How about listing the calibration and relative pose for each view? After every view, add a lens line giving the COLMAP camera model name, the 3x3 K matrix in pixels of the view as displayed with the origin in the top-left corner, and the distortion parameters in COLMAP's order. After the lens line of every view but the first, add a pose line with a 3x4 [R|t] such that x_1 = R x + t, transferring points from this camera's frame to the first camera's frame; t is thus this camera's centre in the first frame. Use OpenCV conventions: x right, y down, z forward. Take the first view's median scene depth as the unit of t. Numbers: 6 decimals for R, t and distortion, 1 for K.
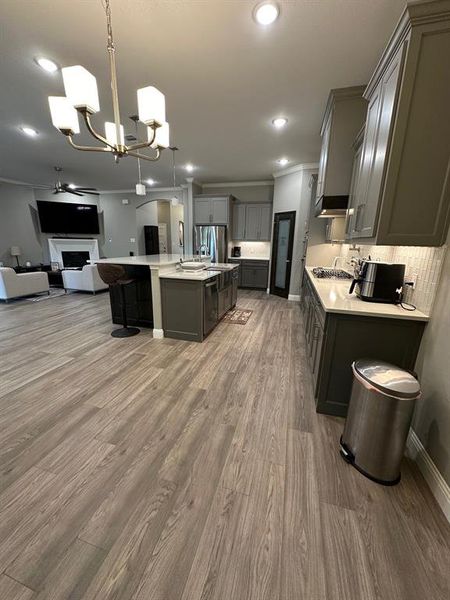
lens RADIAL K [[238.3, 0, 224.3], [0, 238.3, 300.1], [0, 0, 1]] dist [-0.001694, 0.000425]
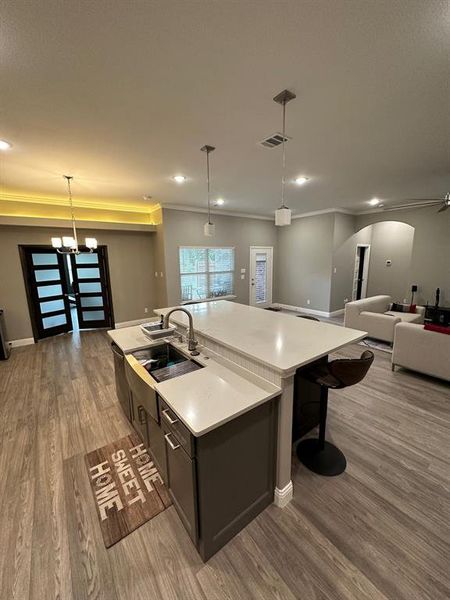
lens RADIAL K [[238.3, 0, 224.3], [0, 238.3, 300.1], [0, 0, 1]] dist [-0.001694, 0.000425]
pose [[-0.608120, 0.133553, -0.782530, 0.181798], [-0.181637, 0.936188, 0.300931, -0.299195], [0.772786, 0.325139, -0.545056, 0.951402]]
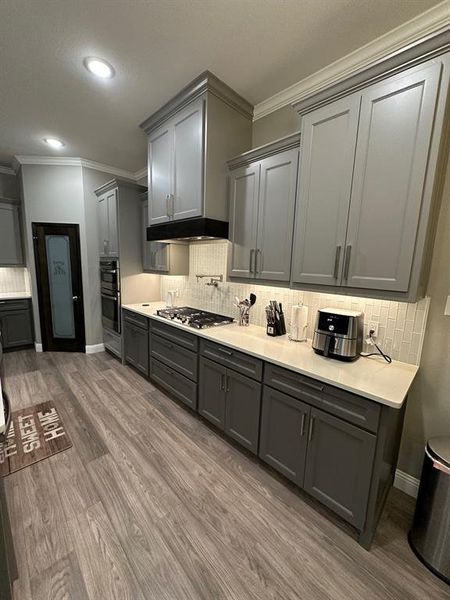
lens RADIAL K [[238.3, 0, 224.3], [0, 238.3, 300.1], [0, 0, 1]] dist [-0.001694, 0.000425]
pose [[0.495949, -0.134923, 0.857806, -0.096205], [0.187970, 0.981114, 0.045642, -0.108250], [-0.847763, 0.138606, 0.511944, 0.308208]]
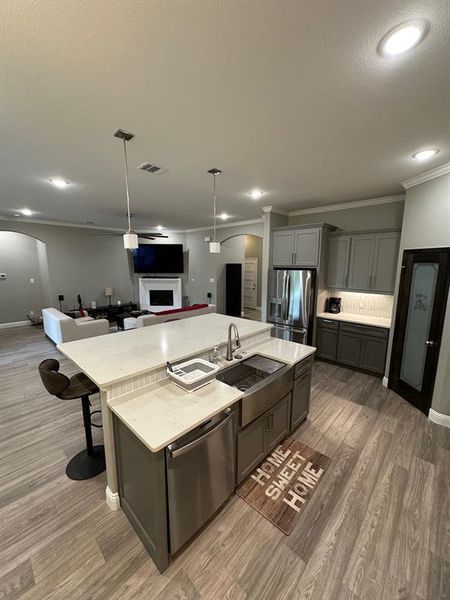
lens RADIAL K [[238.3, 0, 224.3], [0, 238.3, 300.1], [0, 0, 1]] dist [-0.001694, 0.000425]
pose [[0.887859, 0.055856, -0.456713, 0.103079], [-0.097648, 0.992868, -0.068401, -0.174835], [0.449635, 0.105328, 0.886981, 0.341181]]
